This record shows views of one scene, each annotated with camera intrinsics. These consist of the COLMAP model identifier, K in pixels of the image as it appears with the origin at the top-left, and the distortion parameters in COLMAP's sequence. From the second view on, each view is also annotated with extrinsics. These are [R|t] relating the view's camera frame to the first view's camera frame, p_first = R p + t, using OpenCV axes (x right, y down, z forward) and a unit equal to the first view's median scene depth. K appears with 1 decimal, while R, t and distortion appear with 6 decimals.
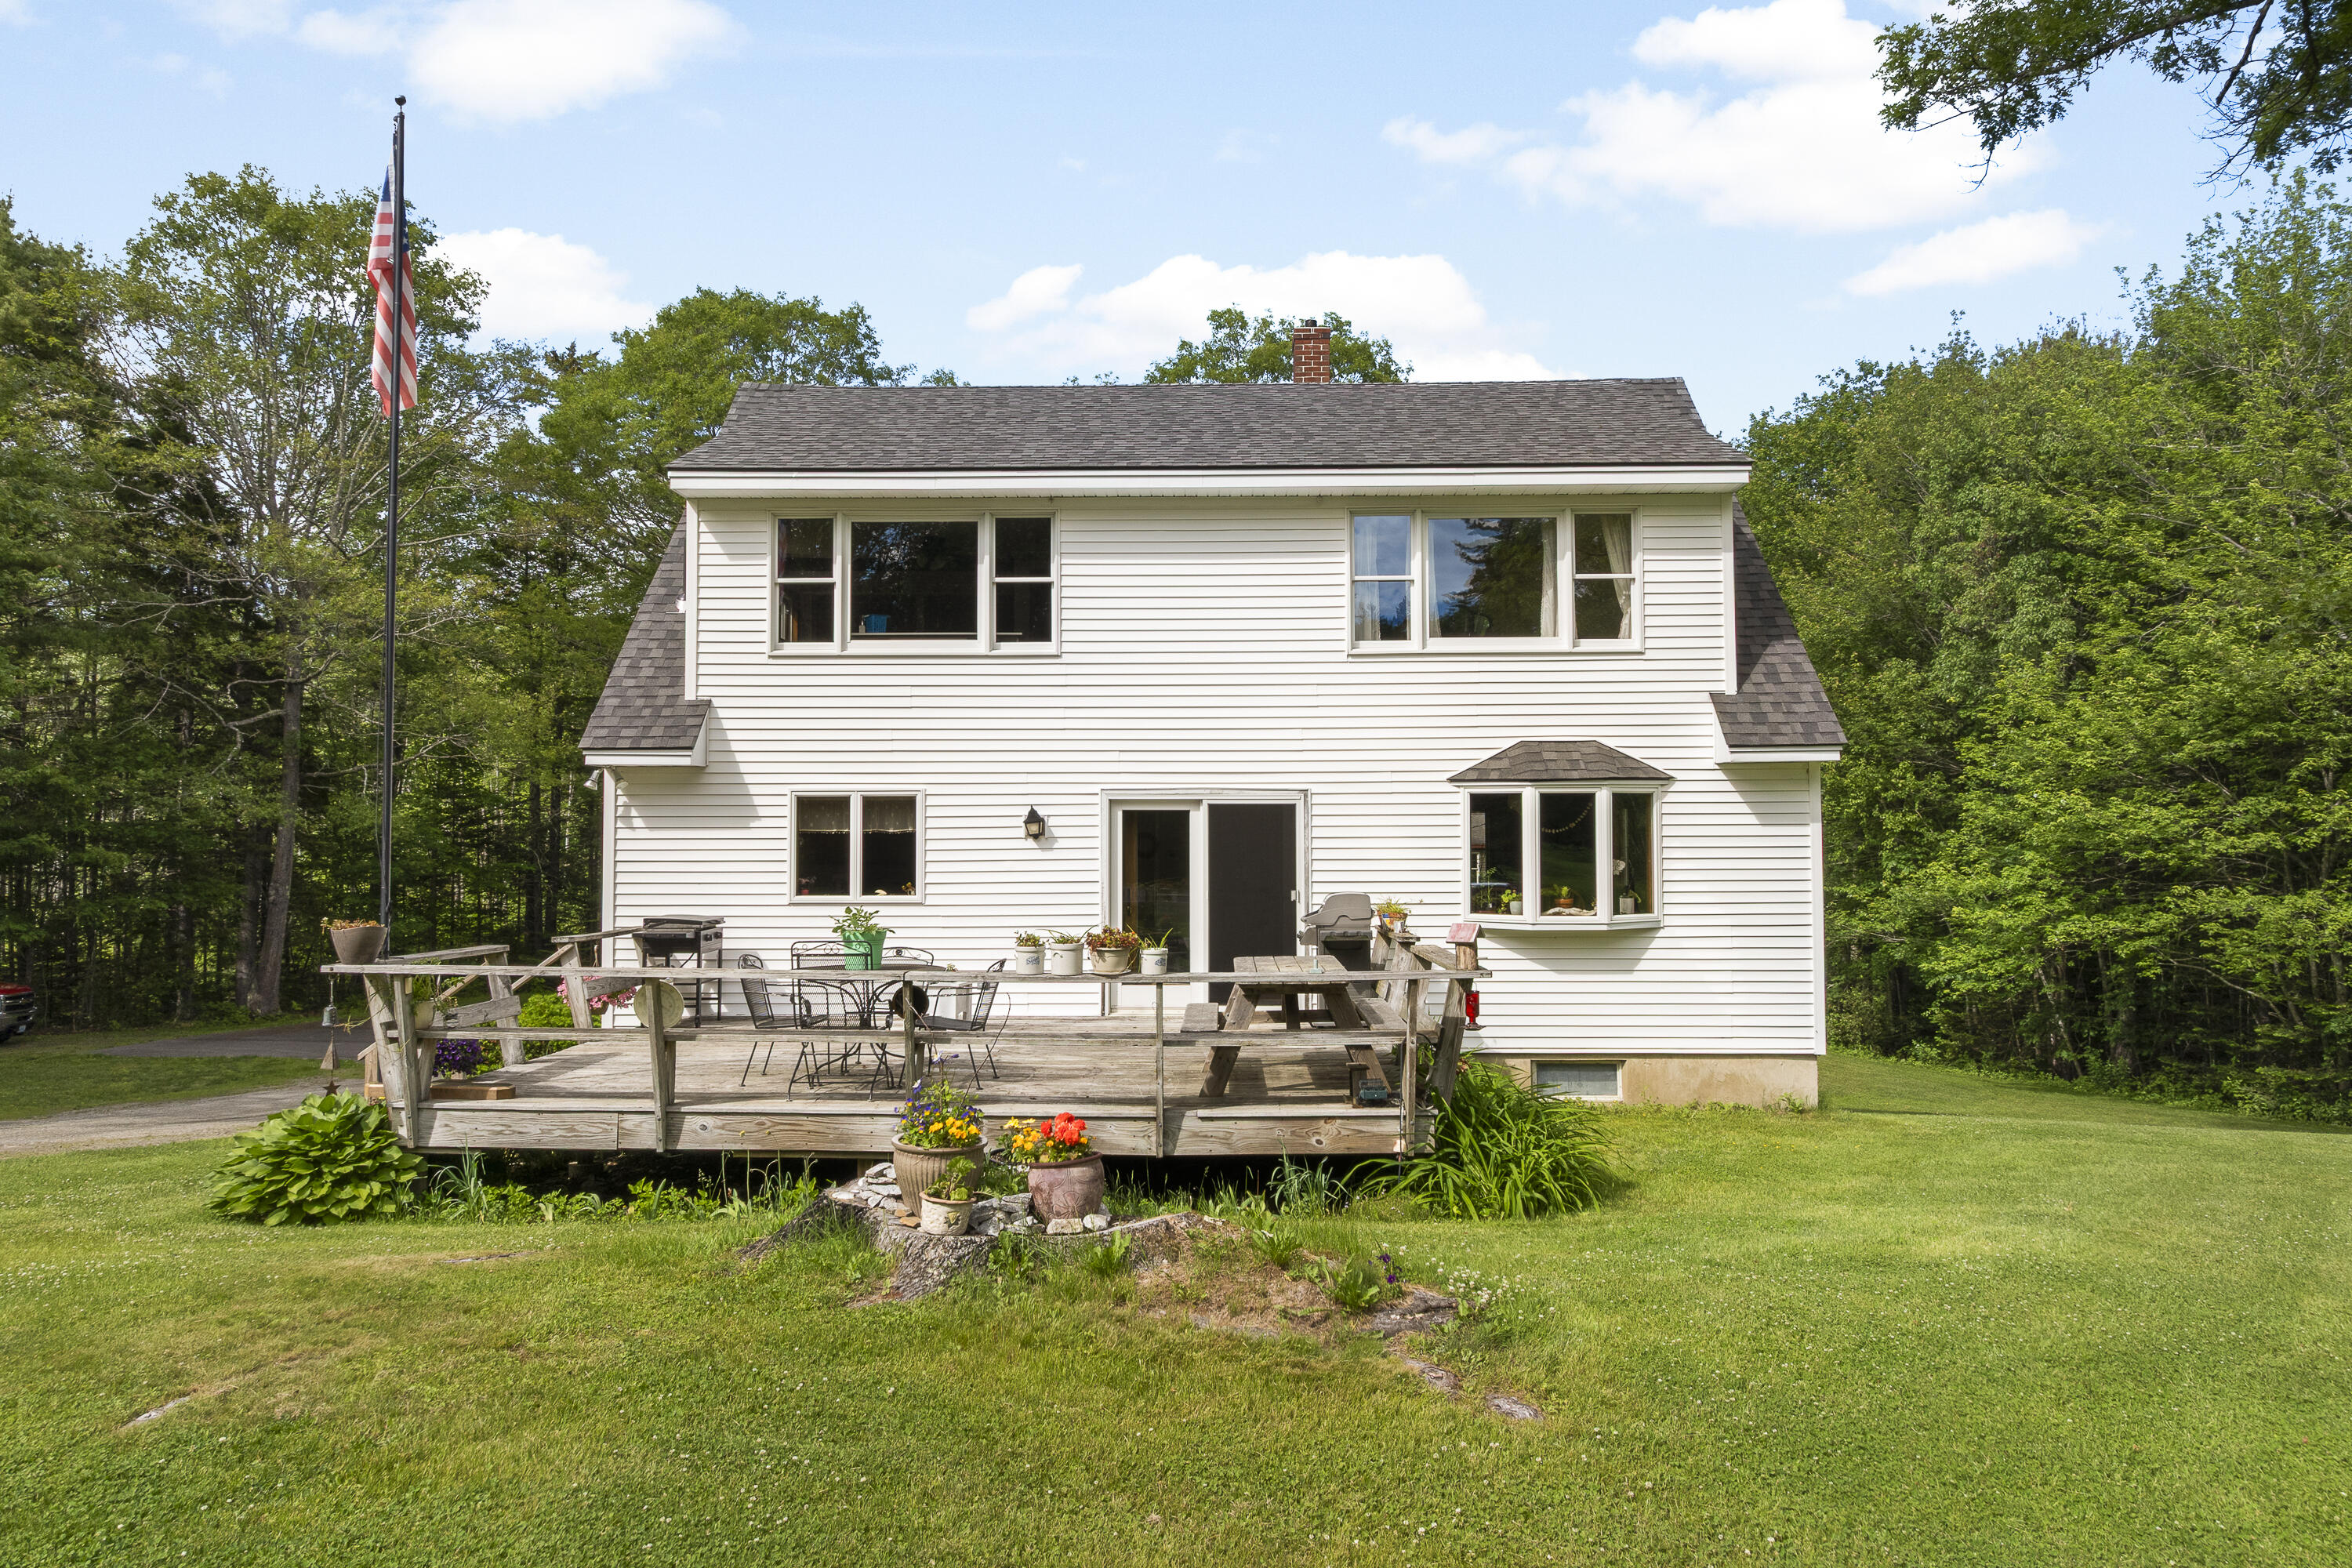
lens RADIAL K [[1626.2, 0, 1179.5], [0, 1626.2, 779.7], [0, 0, 1]] dist [-0.010444, 0.012990]
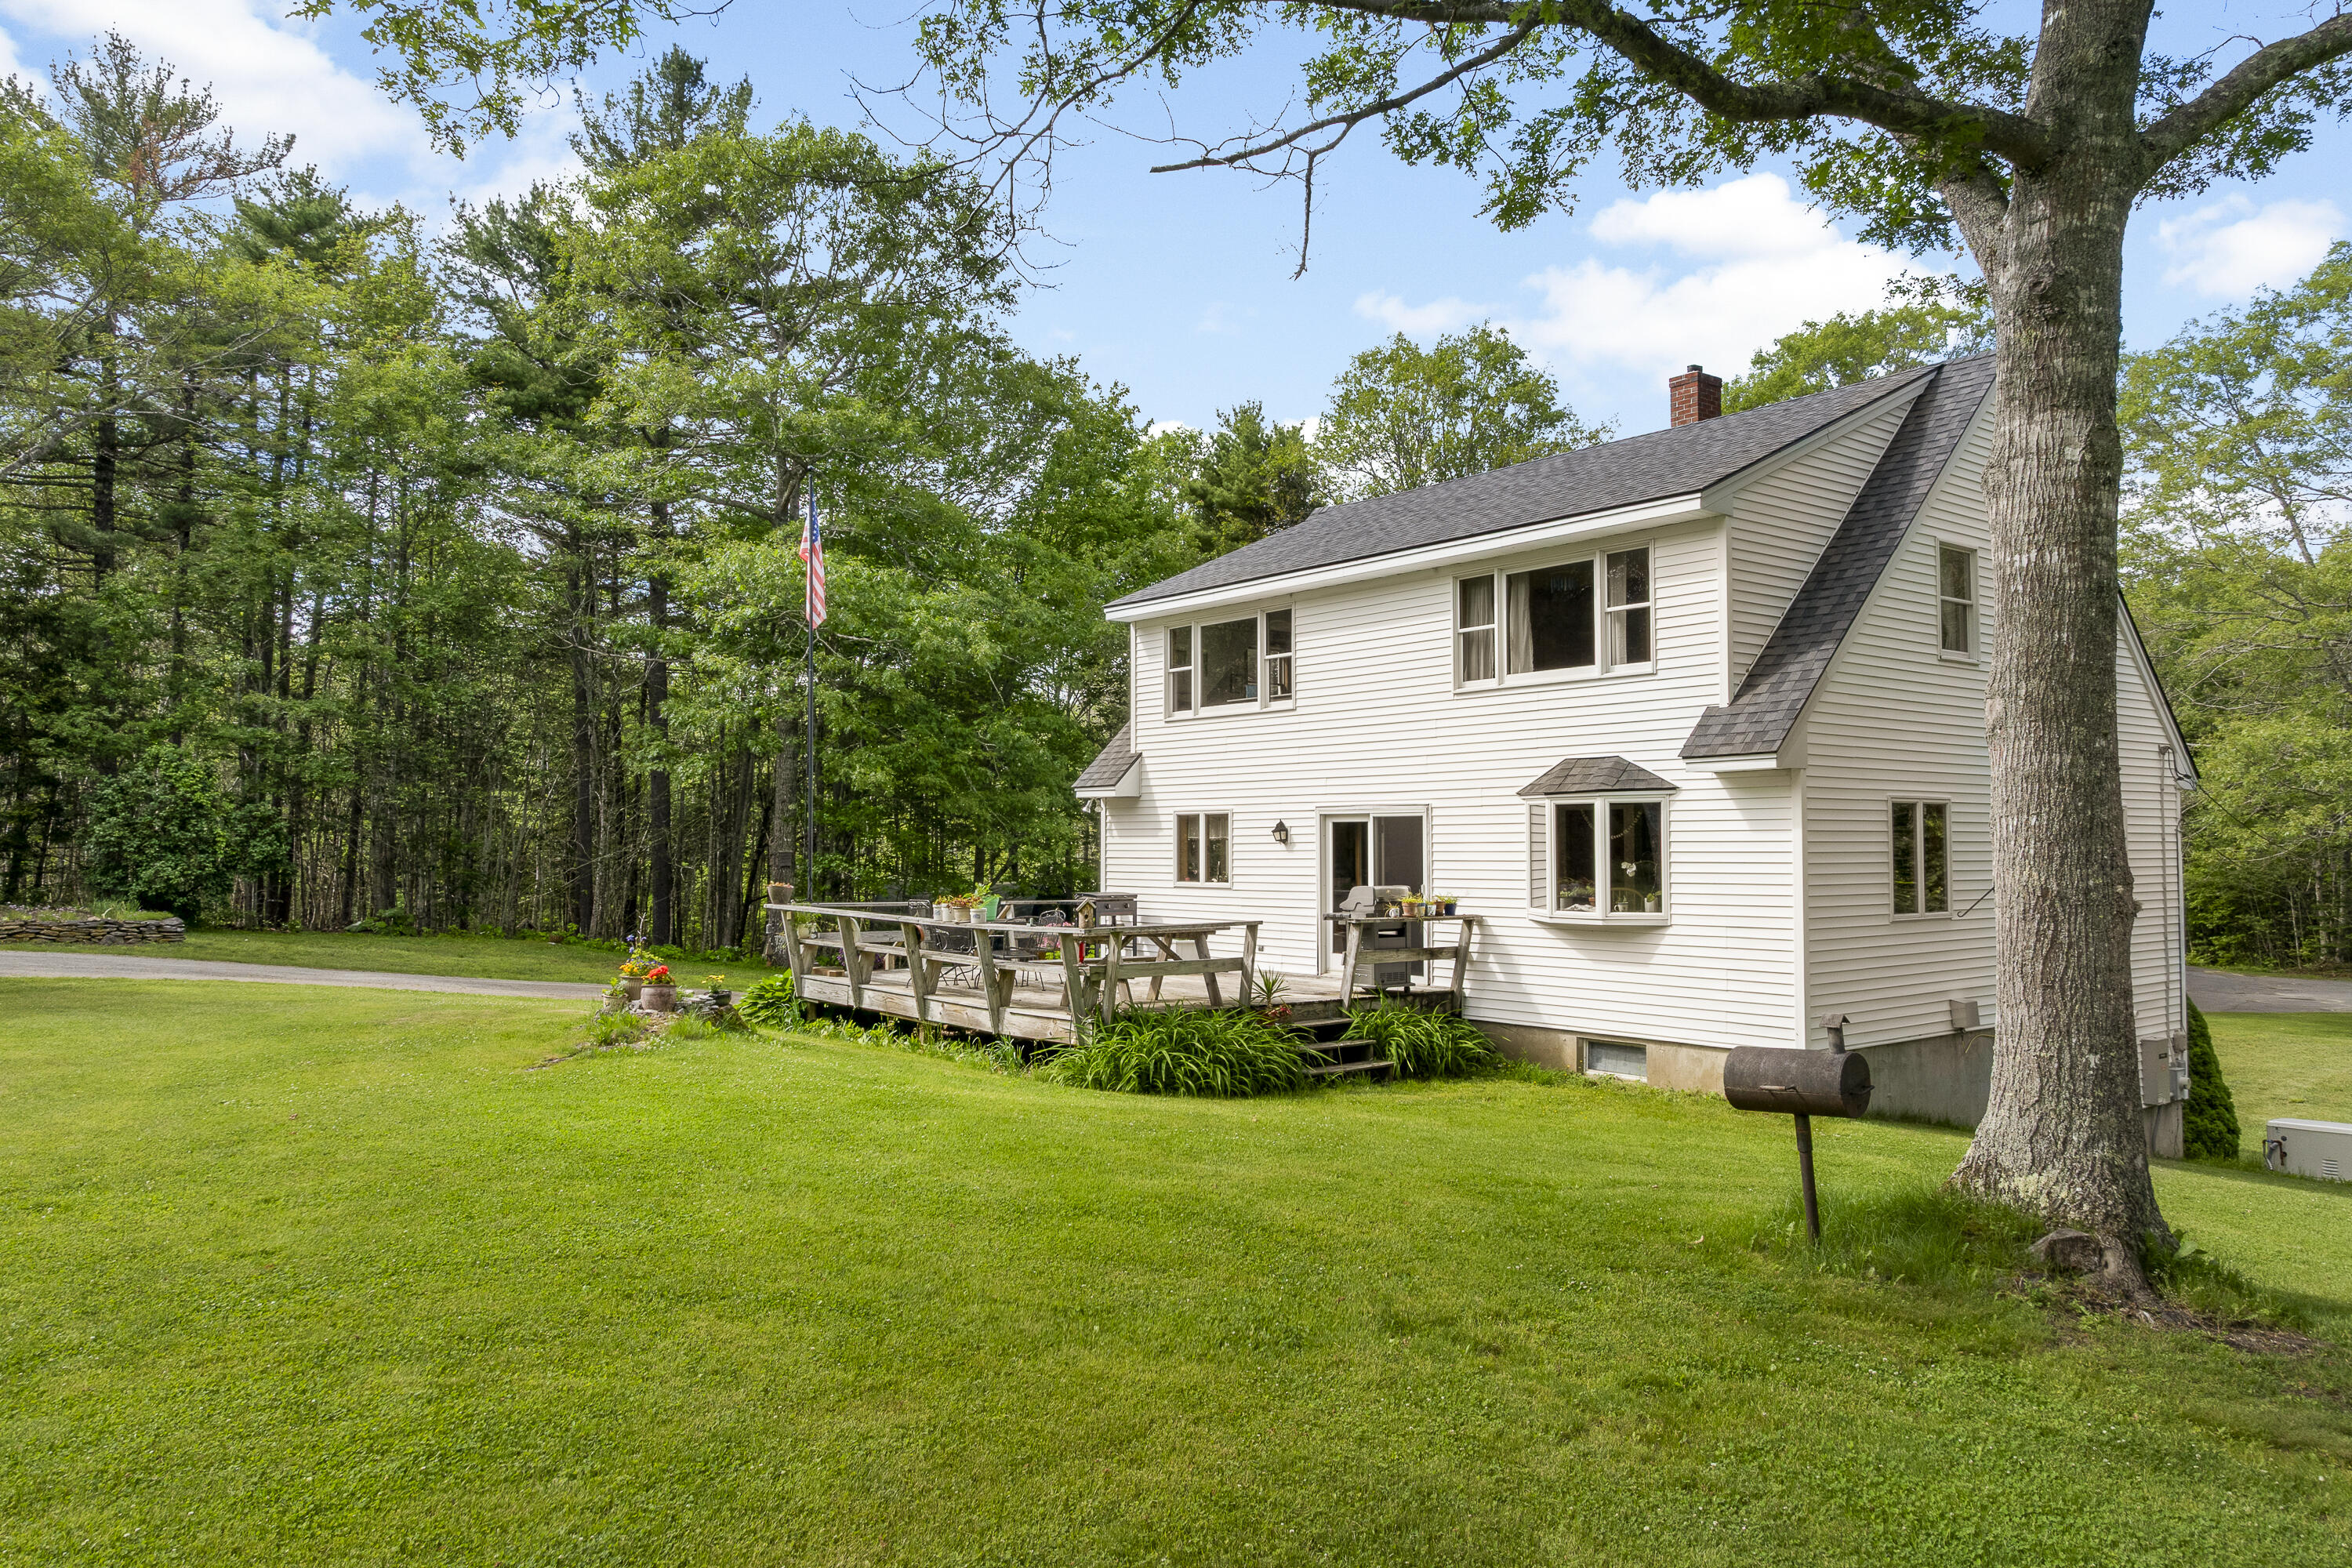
lens RADIAL K [[1626.2, 0, 1184.6], [0, 1626.2, 786.4], [0, 0, 1]] dist [-0.010444, 0.012990]
pose [[0.636381, -0.026393, -0.770924, 0.918225], [0.026773, 0.999568, -0.012119, 0.002279], [0.770910, -0.012928, 0.636812, 0.058273]]
